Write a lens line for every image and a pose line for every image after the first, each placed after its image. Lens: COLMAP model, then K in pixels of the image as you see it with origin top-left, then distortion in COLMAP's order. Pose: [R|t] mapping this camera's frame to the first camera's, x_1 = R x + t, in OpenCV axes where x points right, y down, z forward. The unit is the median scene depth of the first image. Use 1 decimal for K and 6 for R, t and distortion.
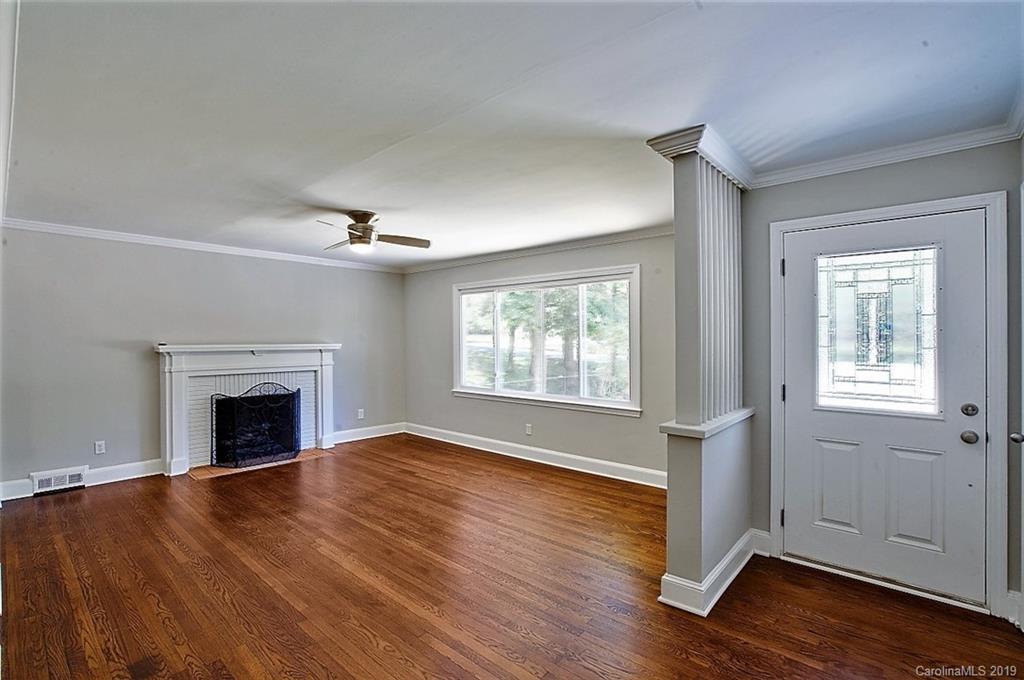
lens RADIAL K [[475.3, 0, 522.6], [0, 475.3, 352.2], [0, 0, 1]] dist [-0.051612, 0.015098]
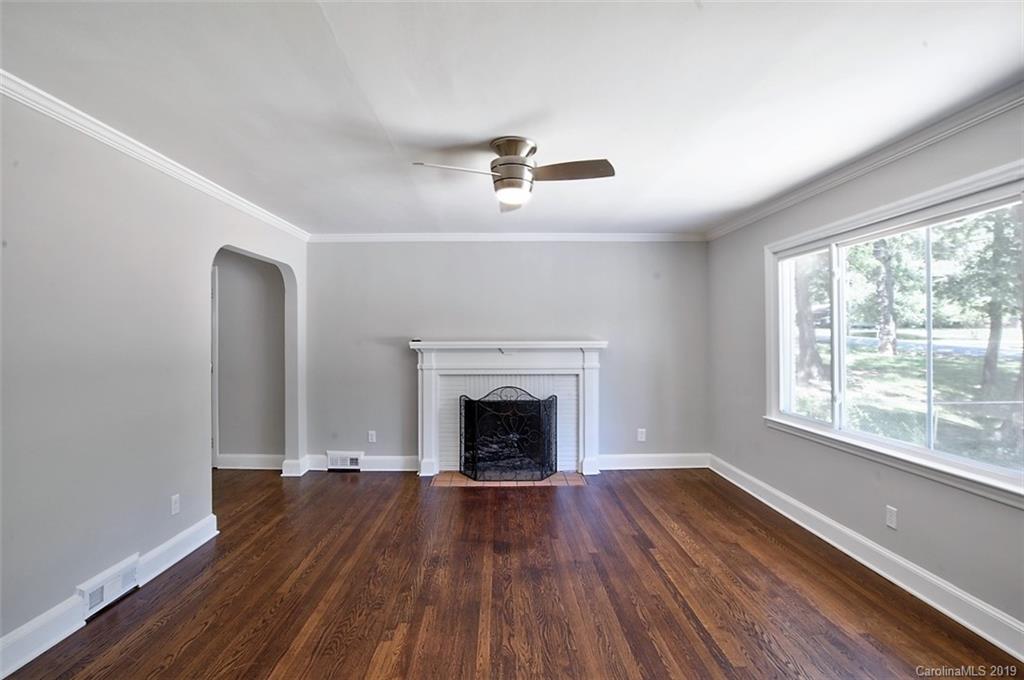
lens RADIAL K [[490.7, 0, 502.7], [0, 490.7, 334.9], [0, 0, 1]] dist [-0.067779, 0.001261]
pose [[0.658210, -0.008030, -0.752791, 0.130574], [-0.016378, 0.999554, -0.024982, -0.006956], [0.752656, 0.028772, 0.657785, 0.438699]]
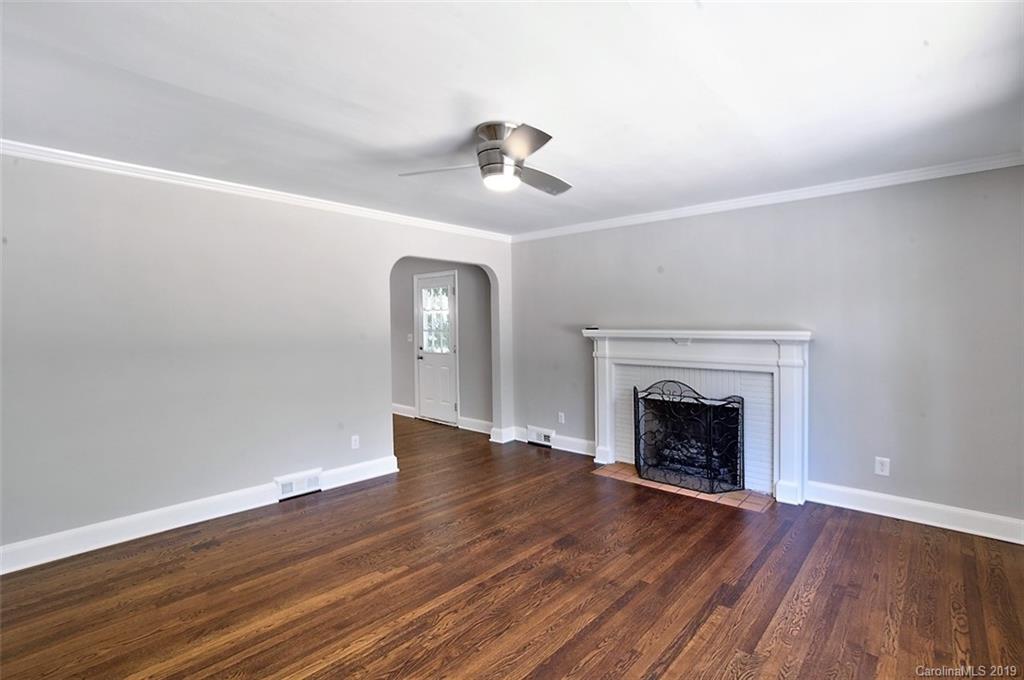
lens RADIAL K [[470.4, 0, 490.8], [0, 470.4, 339.8], [0, 0, 1]] dist [-0.054161, 0.015465]
pose [[-0.050971, 0.025828, -0.998366, 0.243487], [-0.025927, 0.999294, 0.027175, -0.015474], [0.998364, 0.027270, -0.050265, 0.811771]]
